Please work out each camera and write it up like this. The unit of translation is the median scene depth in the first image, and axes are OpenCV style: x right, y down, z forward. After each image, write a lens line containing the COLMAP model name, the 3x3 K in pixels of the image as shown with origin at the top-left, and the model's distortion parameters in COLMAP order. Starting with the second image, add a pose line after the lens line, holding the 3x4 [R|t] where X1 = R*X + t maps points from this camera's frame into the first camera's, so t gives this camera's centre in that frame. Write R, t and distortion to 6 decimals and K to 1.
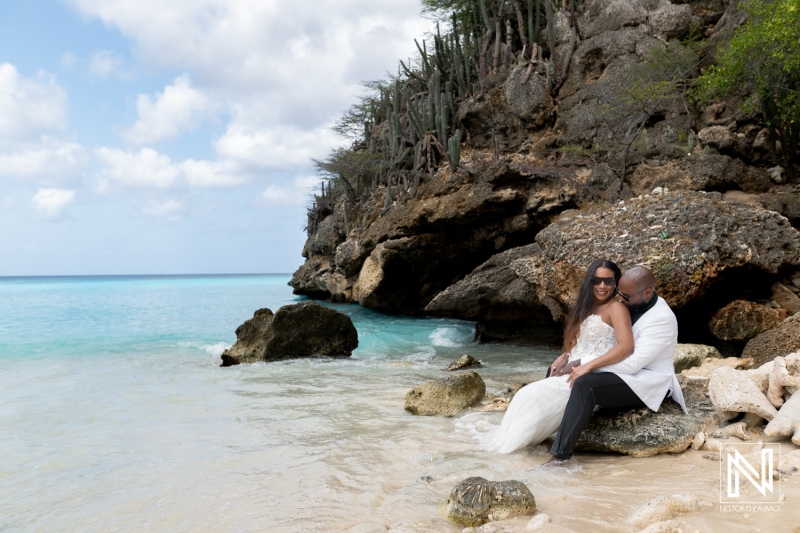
lens RADIAL K [[582.7, 0, 400.0], [0, 582.7, 266.5], [0, 0, 1]] dist [-0.002958, 0.002247]
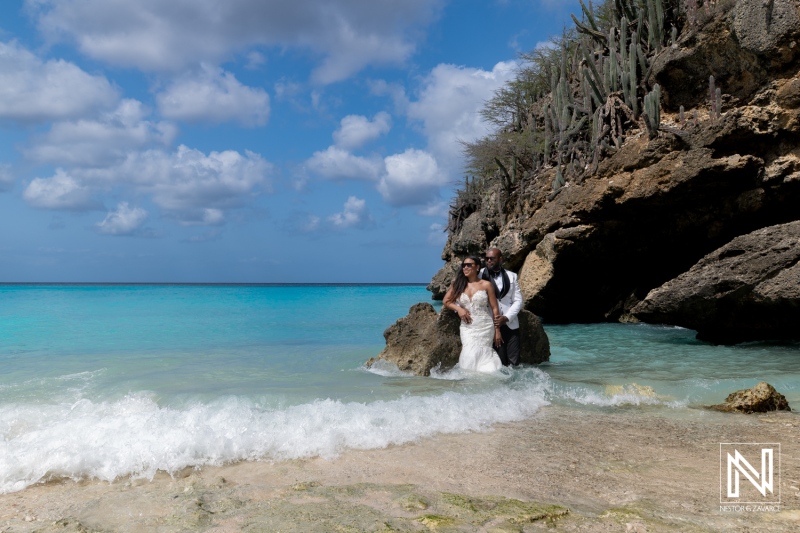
lens RADIAL K [[582.7, 0, 400.0], [0, 582.7, 266.5], [0, 0, 1]] dist [-0.002958, 0.002247]
pose [[0.975012, 0.003224, -0.222130, -0.058349], [-0.007097, 0.999836, -0.016642, 0.022351], [0.222040, 0.017803, 0.974875, 0.165178]]
